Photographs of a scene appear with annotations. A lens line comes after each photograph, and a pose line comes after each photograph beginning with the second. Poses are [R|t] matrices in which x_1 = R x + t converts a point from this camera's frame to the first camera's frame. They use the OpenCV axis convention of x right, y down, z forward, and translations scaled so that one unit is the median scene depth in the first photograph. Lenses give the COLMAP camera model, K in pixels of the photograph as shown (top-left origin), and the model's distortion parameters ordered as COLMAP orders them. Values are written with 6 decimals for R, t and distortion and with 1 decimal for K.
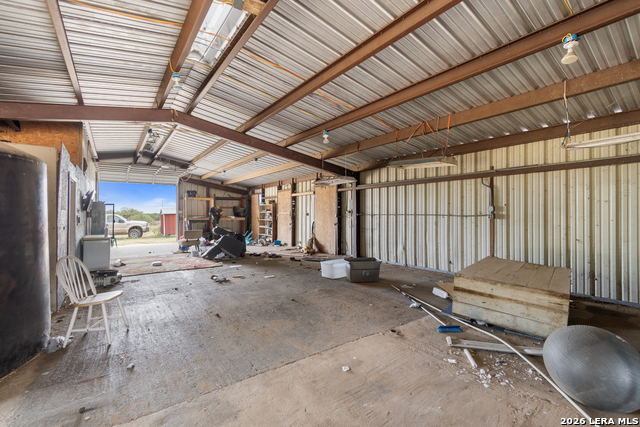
lens RADIAL K [[285.0, 0, 320.0], [0, 285.0, 213.5], [0, 0, 1]] dist [0.000884, 0.000107]
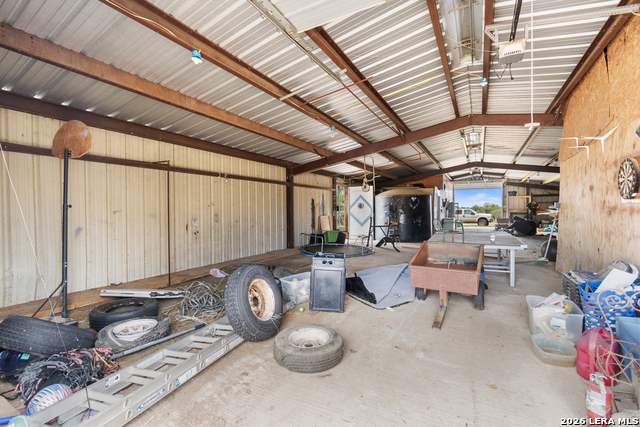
lens RADIAL K [[285.0, 0, 320.0], [0, 285.0, 213.5], [0, 0, 1]] dist [0.000884, 0.000107]
pose [[0.417686, 0.010720, -0.908528, 0.416062], [0.005749, 0.999879, 0.014441, 0.003120], [0.908573, -0.011255, 0.417574, -0.429936]]
